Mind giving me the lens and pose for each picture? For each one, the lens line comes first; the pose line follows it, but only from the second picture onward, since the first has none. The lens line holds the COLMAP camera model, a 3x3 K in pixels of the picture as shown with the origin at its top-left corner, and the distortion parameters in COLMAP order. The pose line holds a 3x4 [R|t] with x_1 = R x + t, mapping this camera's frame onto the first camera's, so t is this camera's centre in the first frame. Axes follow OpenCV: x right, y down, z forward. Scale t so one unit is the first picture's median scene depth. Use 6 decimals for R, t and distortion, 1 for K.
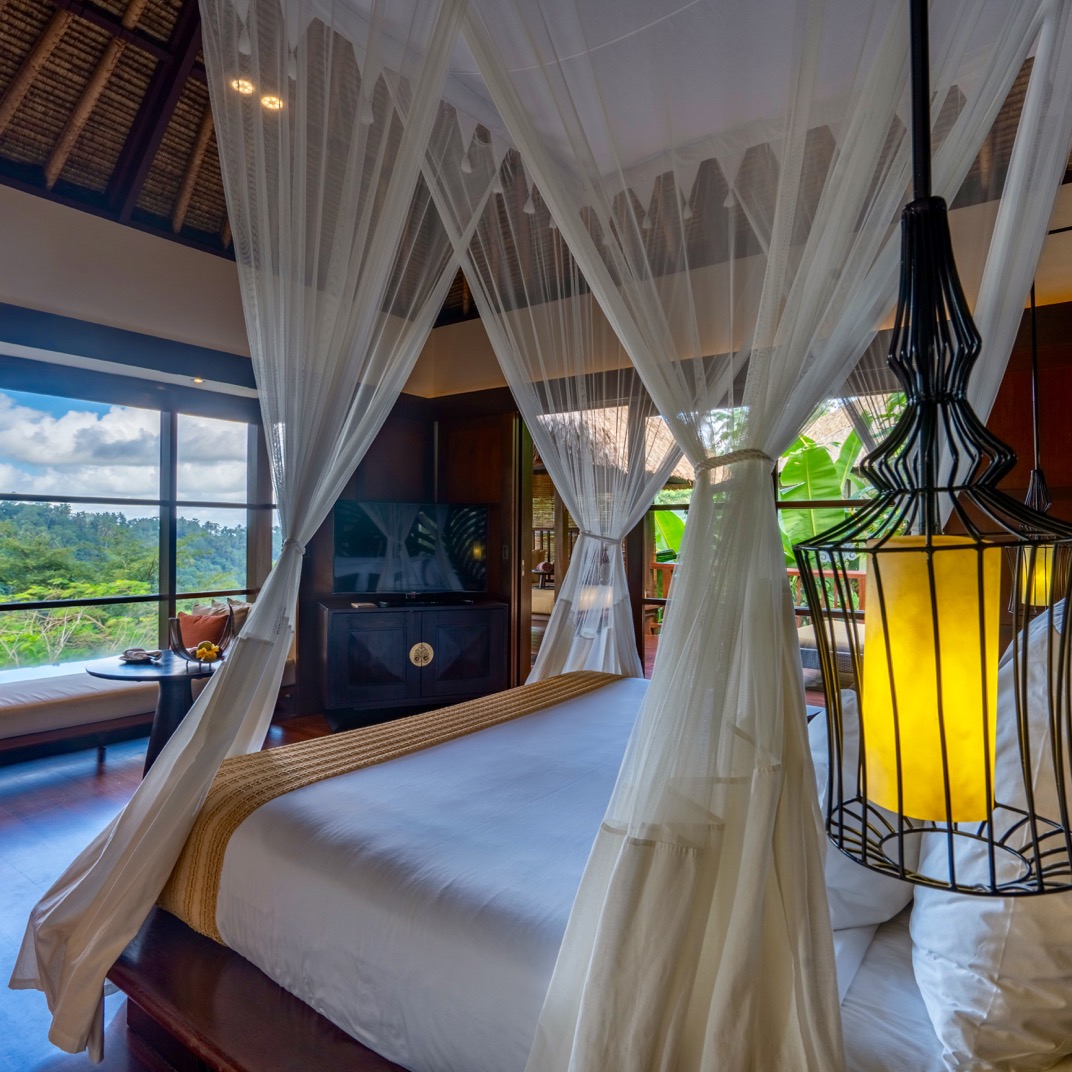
lens RADIAL K [[728.7, 0, 529.5], [0, 728.7, 535.9], [0, 0, 1]] dist [-0.013063, -0.000824]
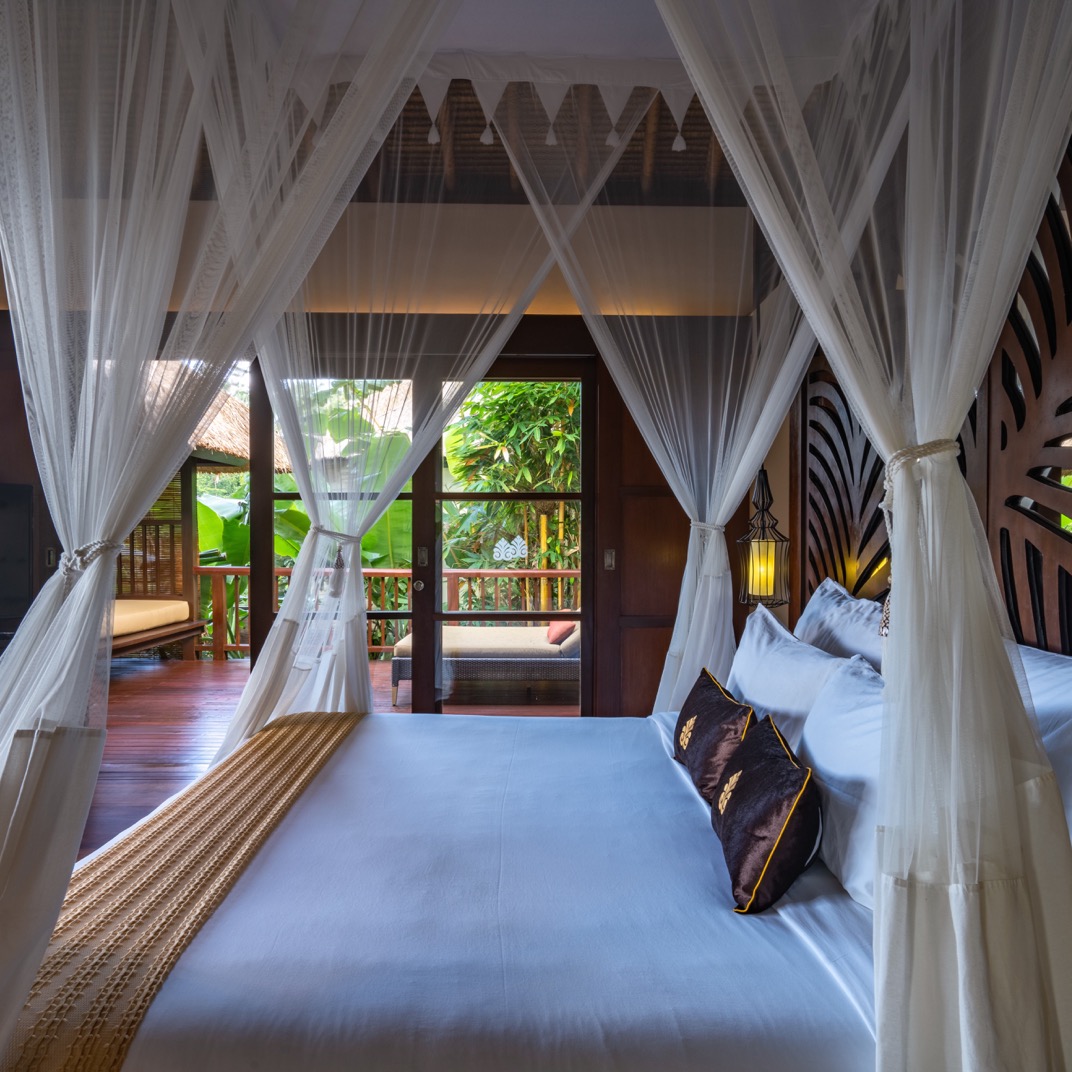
lens RADIAL K [[853.1, 0, 536.0], [0, 853.1, 538.6], [0, 0, 1]] dist [0.003273, -0.004222]
pose [[0.785011, -0.009914, 0.619402, -0.384002], [0.004158, 0.999934, 0.010735, -0.003324], [-0.619467, -0.005851, 0.785001, 0.227914]]
